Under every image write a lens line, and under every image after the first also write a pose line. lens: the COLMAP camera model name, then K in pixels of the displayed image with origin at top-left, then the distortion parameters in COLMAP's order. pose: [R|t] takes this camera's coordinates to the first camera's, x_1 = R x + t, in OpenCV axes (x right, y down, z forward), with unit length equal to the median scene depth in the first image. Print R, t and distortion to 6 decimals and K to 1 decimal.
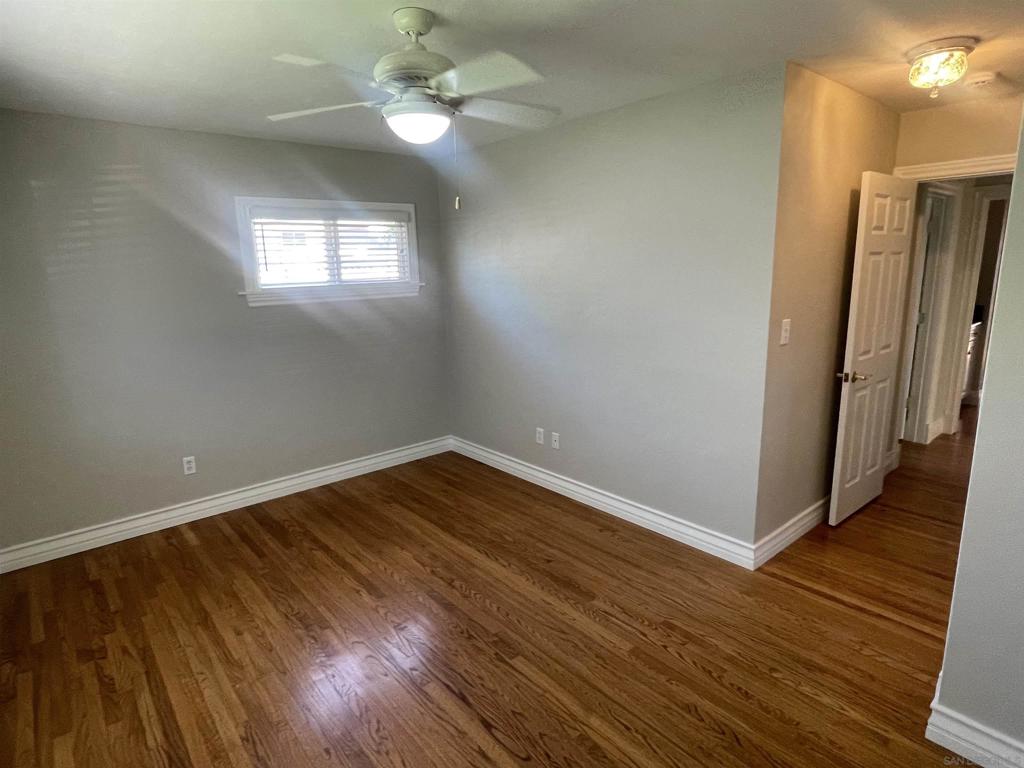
lens RADIAL K [[564.9, 0, 508.1], [0, 564.9, 385.5], [0, 0, 1]] dist [-0.000184, -0.000467]
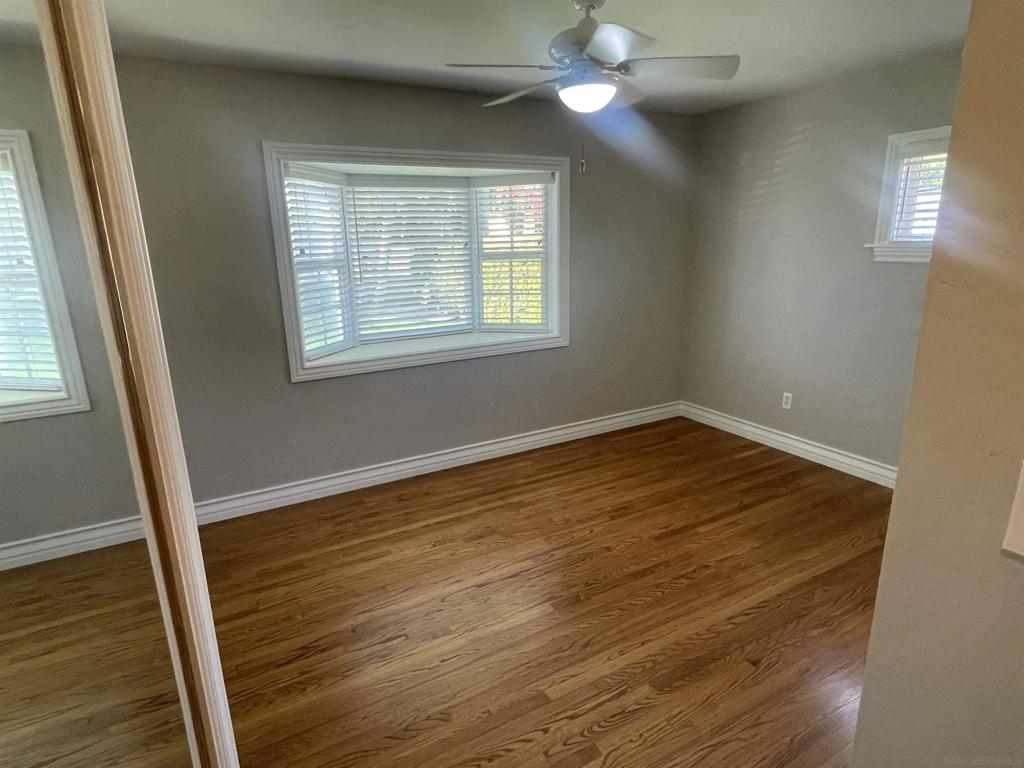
lens RADIAL K [[564.9, 0, 508.1], [0, 564.9, 385.5], [0, 0, 1]] dist [-0.000184, -0.000467]
pose [[-0.195528, 0.282487, -0.939132, 0.675980], [-0.173595, 0.932525, 0.316642, -0.167425], [0.965212, 0.224942, -0.133297, 0.723919]]
